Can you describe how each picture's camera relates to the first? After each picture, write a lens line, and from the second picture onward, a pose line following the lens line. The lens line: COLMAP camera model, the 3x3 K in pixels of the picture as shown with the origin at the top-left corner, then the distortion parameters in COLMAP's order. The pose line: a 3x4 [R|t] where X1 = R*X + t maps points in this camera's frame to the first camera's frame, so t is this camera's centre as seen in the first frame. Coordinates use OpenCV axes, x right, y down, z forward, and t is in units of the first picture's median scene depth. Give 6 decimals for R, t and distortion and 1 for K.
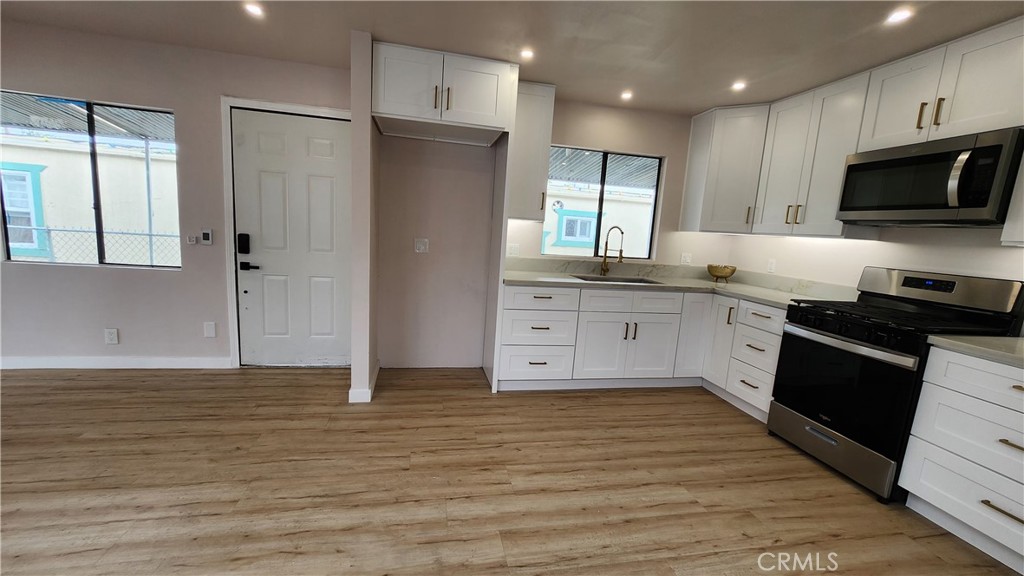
lens RADIAL K [[406.4, 0, 508.6], [0, 406.4, 290.1], [0, 0, 1]] dist [0.001251, 0.000053]
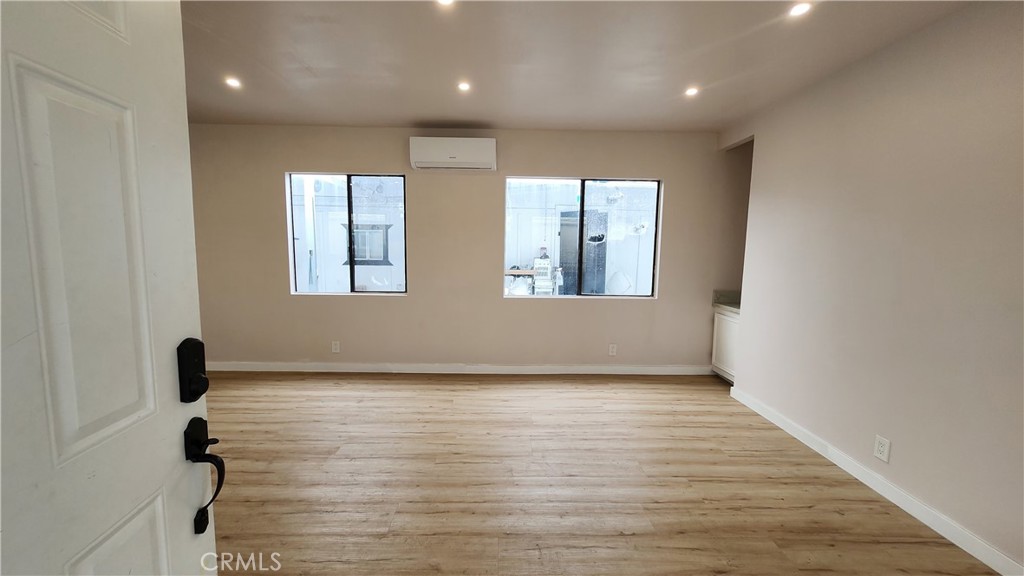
lens RADIAL K [[406.4, 0, 508.6], [0, 406.4, 290.1], [0, 0, 1]] dist [0.001251, 0.000053]
pose [[-0.979944, -0.102146, 0.171103, -0.681436], [-0.052240, 0.960285, 0.274087, -0.240278], [-0.192304, 0.259651, -0.946362, 1.141321]]
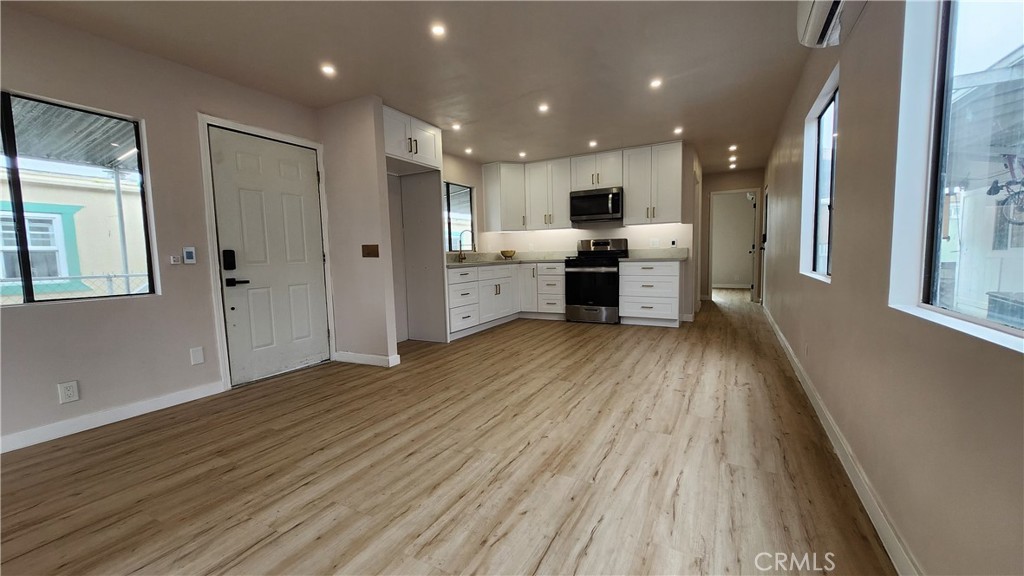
lens RADIAL K [[406.4, 0, 508.6], [0, 406.4, 290.1], [0, 0, 1]] dist [0.001251, 0.000053]
pose [[0.640937, -0.150989, 0.752597, -1.080801], [0.183803, 0.982128, 0.040506, 0.049037], [-0.745263, 0.112368, 0.657234, -0.173719]]
